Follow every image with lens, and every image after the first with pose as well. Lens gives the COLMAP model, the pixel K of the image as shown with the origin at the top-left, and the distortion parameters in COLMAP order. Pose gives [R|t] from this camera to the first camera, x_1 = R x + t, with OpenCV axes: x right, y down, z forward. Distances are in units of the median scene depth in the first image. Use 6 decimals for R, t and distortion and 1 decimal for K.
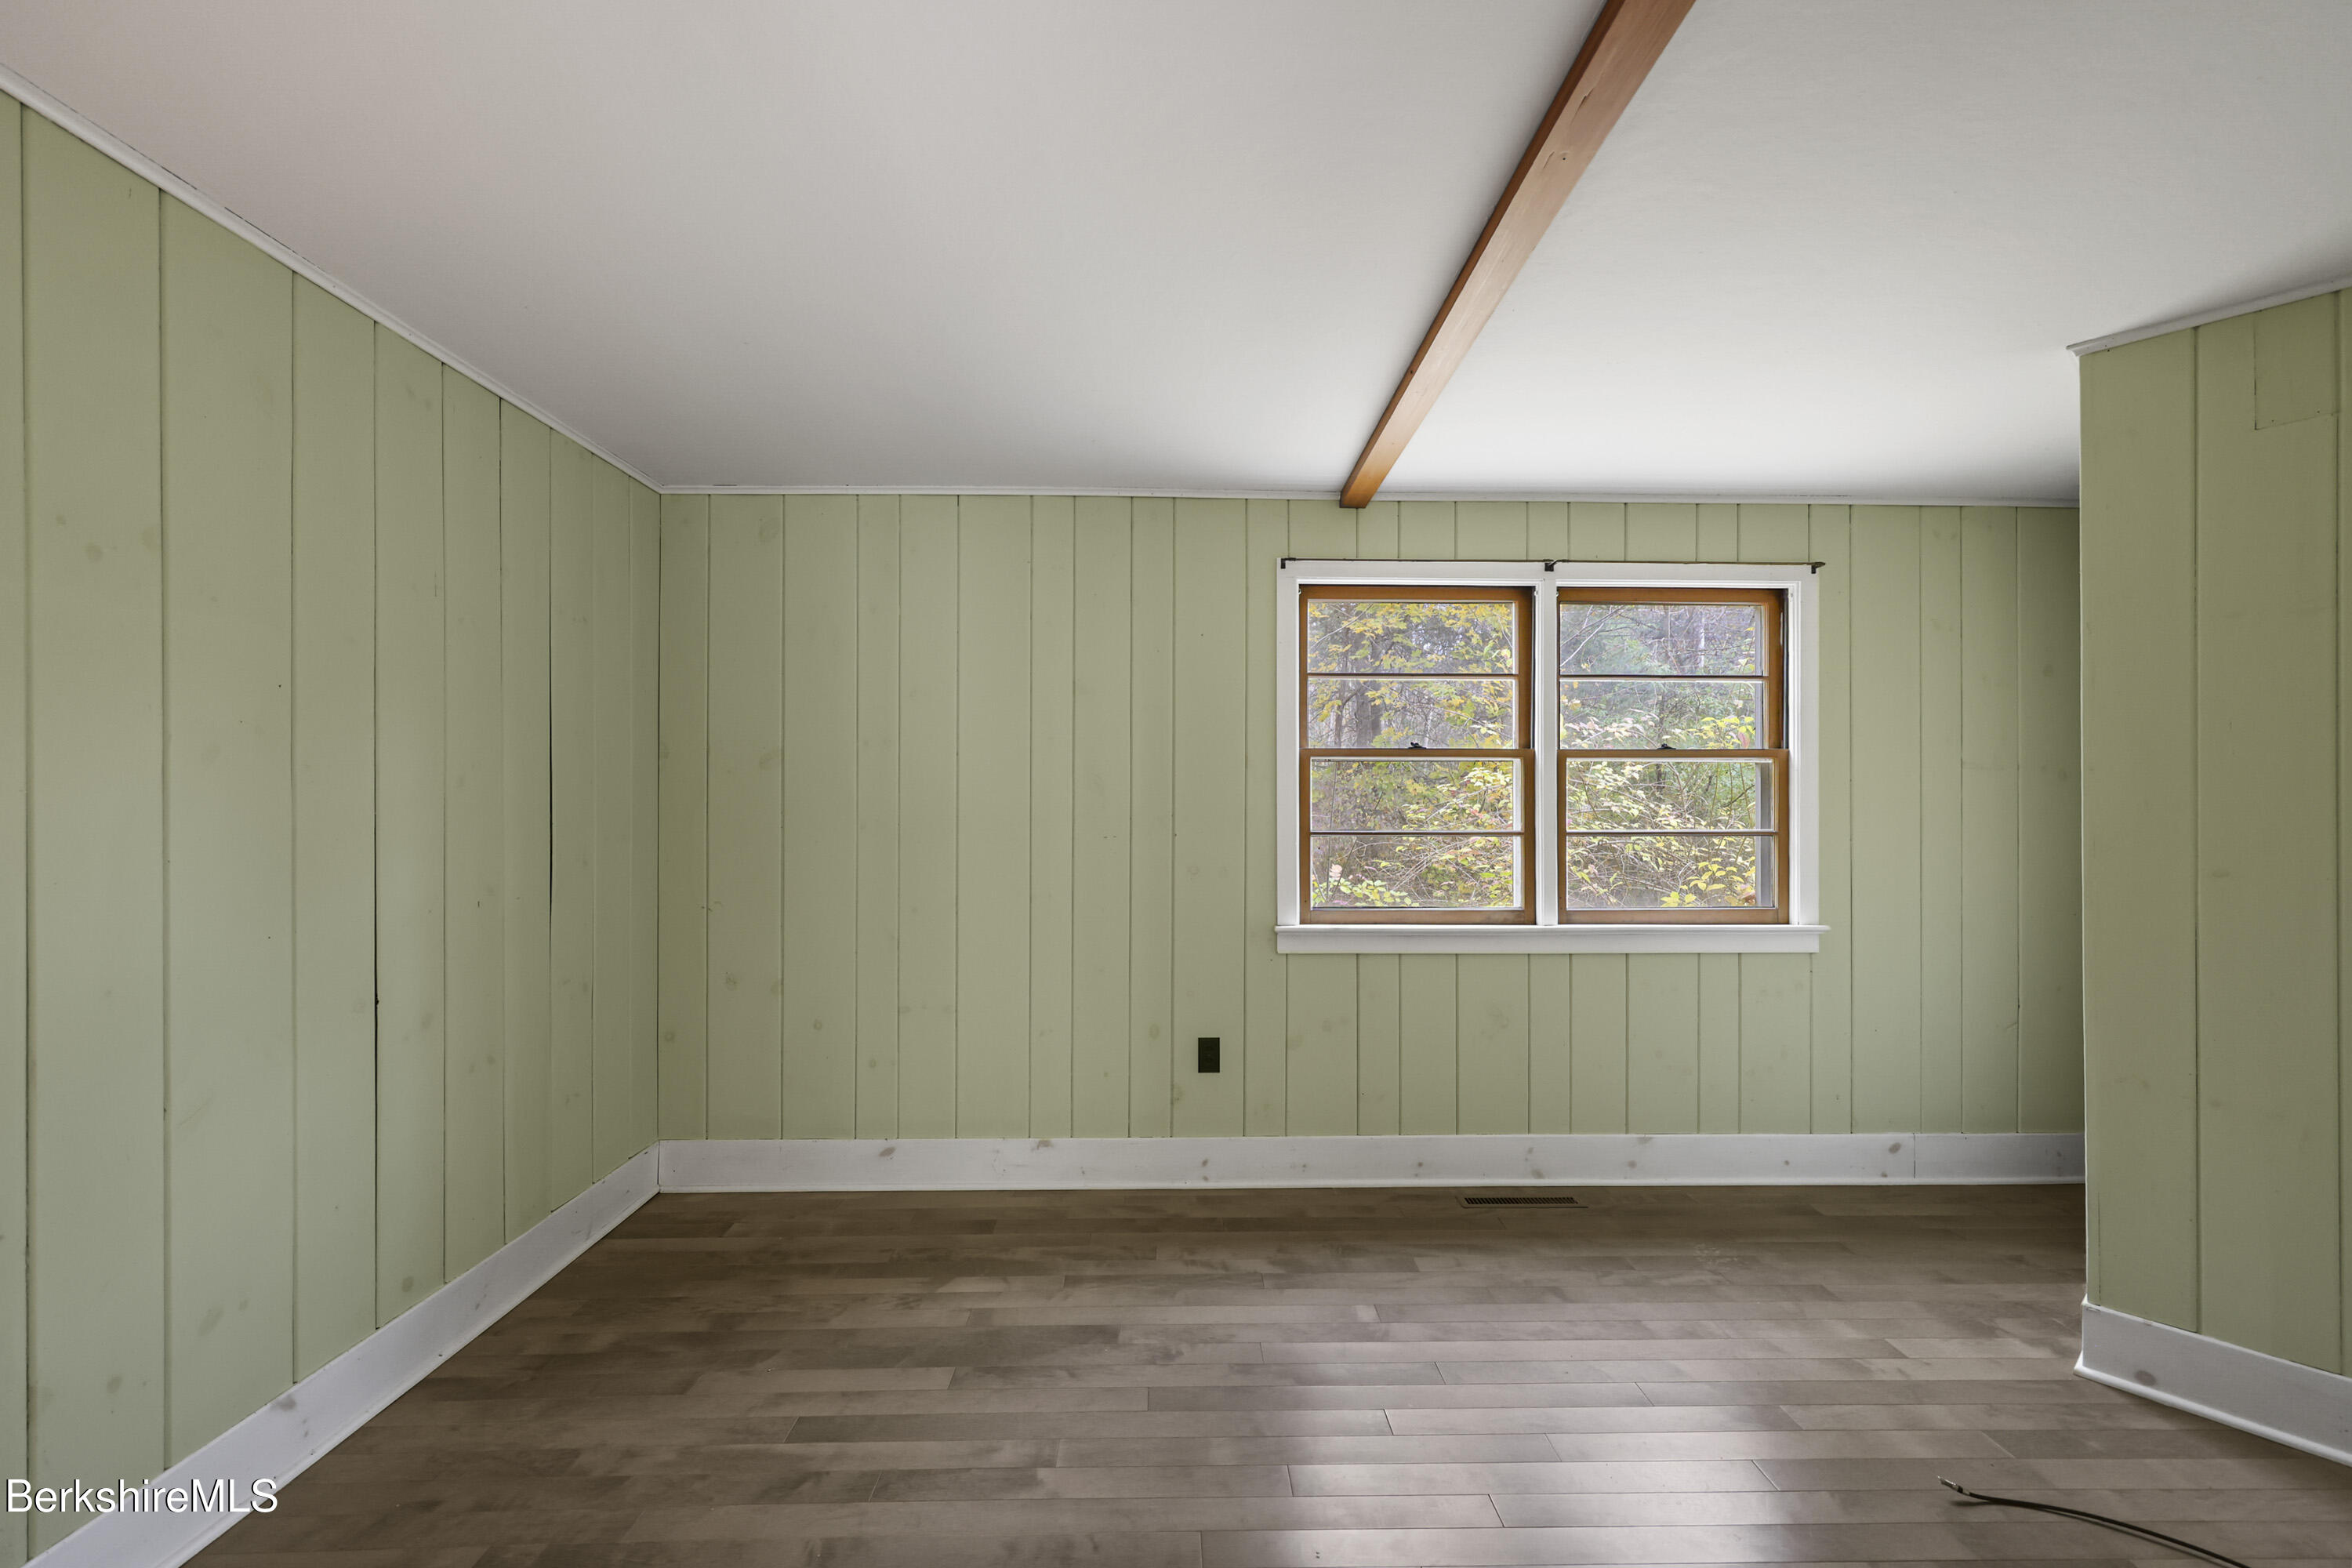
lens RADIAL K [[961.9, 0, 1191.6], [0, 961.9, 812.5], [0, 0, 1]] dist [-0.000191, 0.000074]
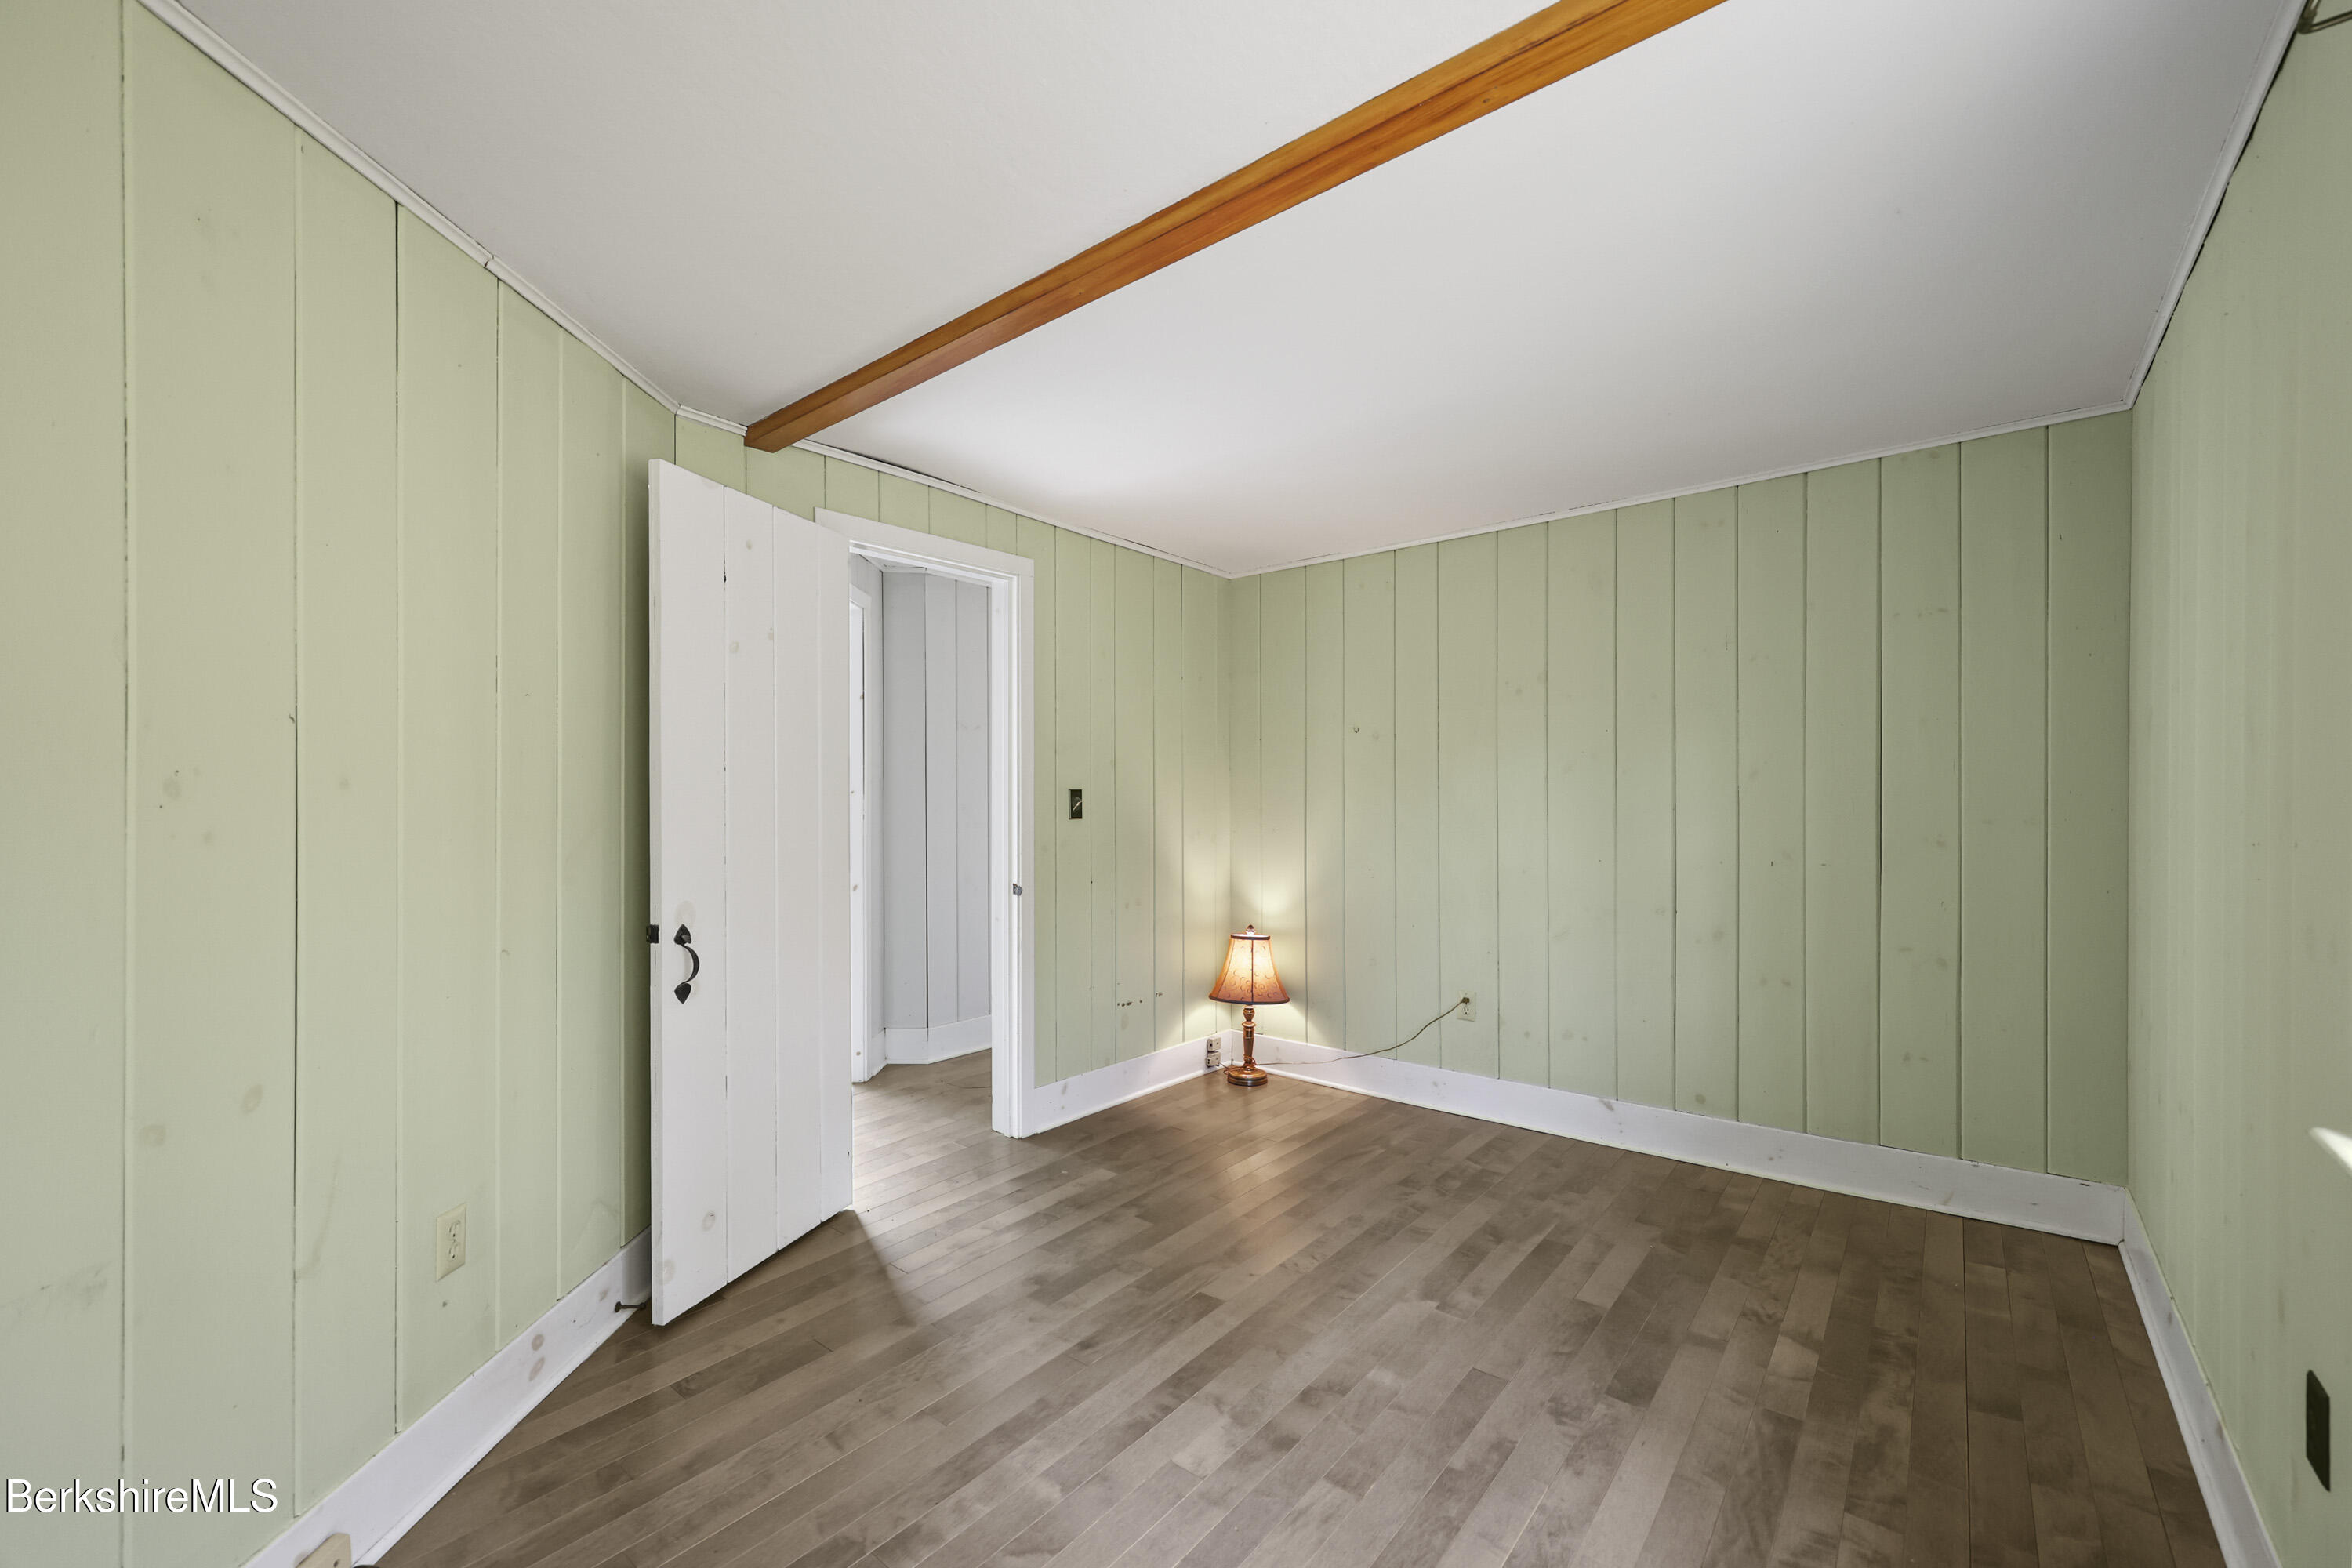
lens RADIAL K [[959.3, 0, 1181.0], [0, 959.3, 789.2], [0, 0, 1]] dist [0.000963, 0.000044]
pose [[-0.654263, -0.006136, -0.756242, 0.825199], [0.002471, 0.999944, -0.010250, 0.002196], [0.756263, -0.008575, -0.654212, 1.249484]]
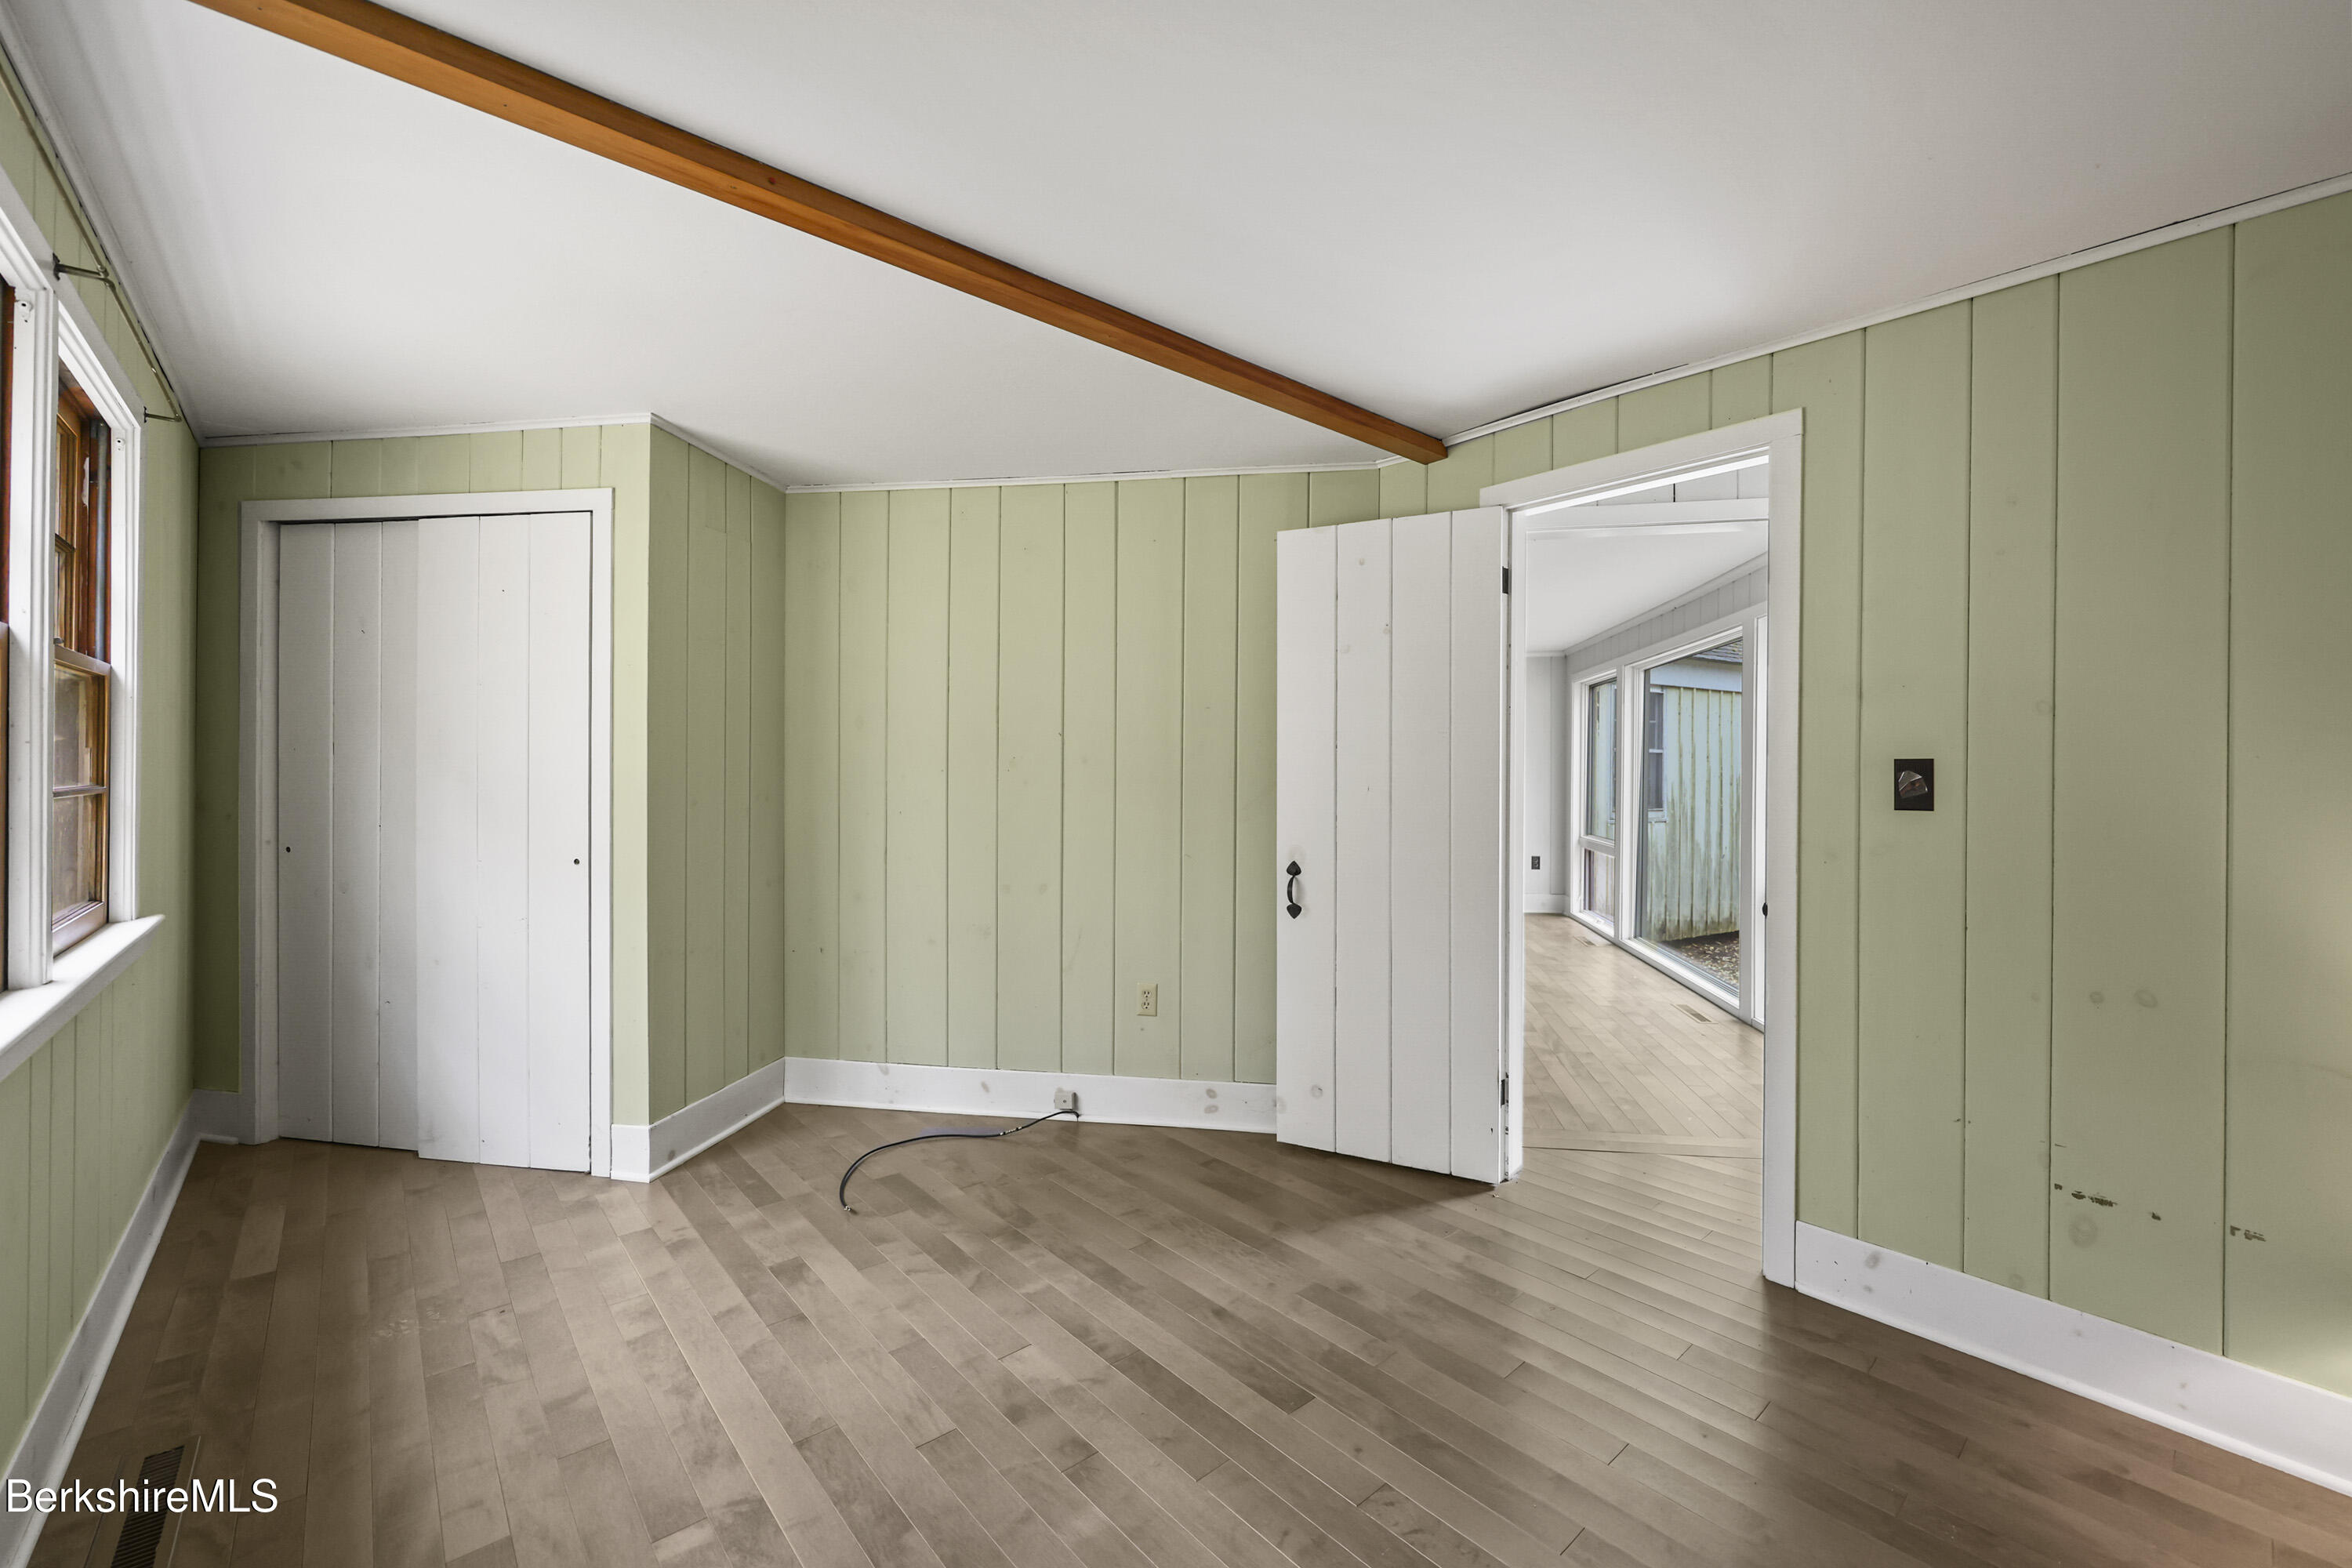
lens RADIAL K [[948.4, 0, 1180.8], [0, 948.4, 767.9], [0, 0, 1]] dist [-0.001040, -0.000112]
pose [[-0.635291, -0.004554, 0.772259, -0.535305], [-0.006565, 0.999978, 0.000496, -0.000897], [-0.772245, -0.004754, -0.635307, 1.185424]]
